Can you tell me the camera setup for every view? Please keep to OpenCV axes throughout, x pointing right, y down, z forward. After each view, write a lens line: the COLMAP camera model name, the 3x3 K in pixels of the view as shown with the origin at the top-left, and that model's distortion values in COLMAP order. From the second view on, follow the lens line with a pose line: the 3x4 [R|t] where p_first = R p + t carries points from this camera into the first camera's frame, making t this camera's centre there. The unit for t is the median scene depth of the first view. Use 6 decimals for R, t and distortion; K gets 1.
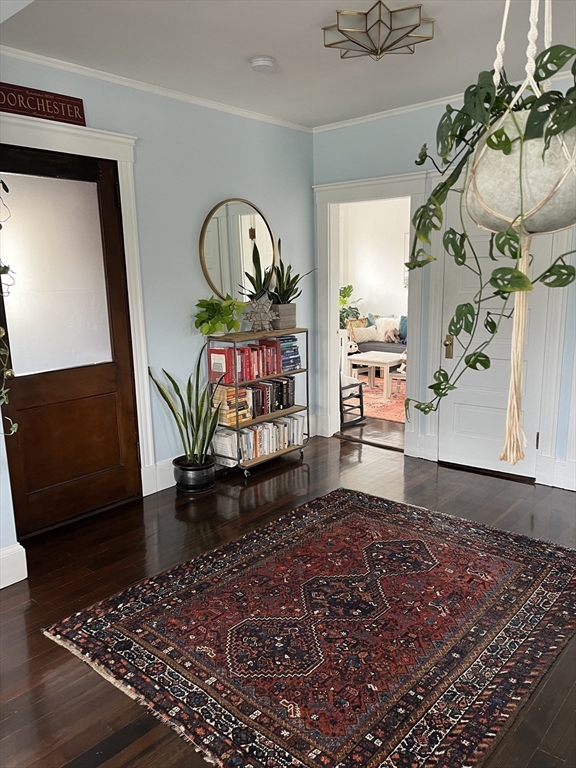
lens RADIAL K [[576.1, 0, 288.0], [0, 576.1, 384.0], [0, 0, 1]] dist [0.070151, -0.091315]
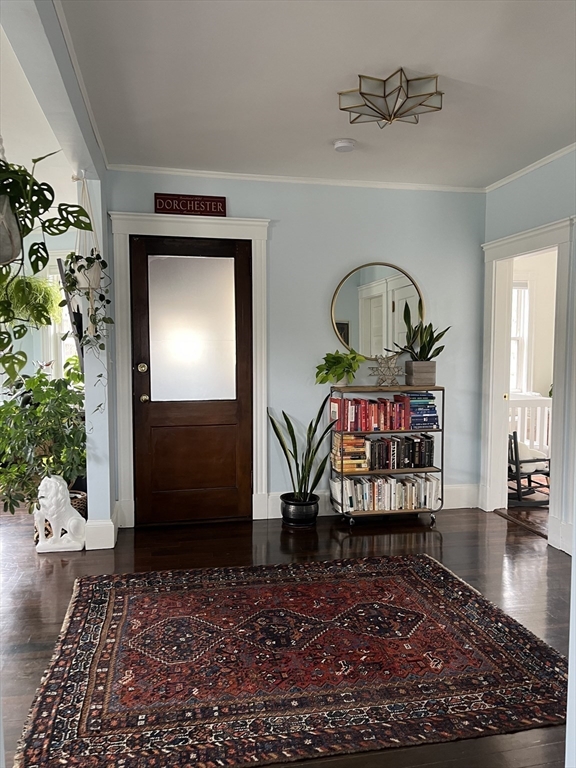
lens RADIAL K [[576.1, 0, 288.0], [0, 576.1, 384.0], [0, 0, 1]] dist [0.070151, -0.091315]
pose [[0.802383, 0.056964, -0.594085, 0.468588], [-0.129930, 0.988231, -0.080729, 0.012264], [0.582495, 0.141965, 0.800341, 0.082389]]
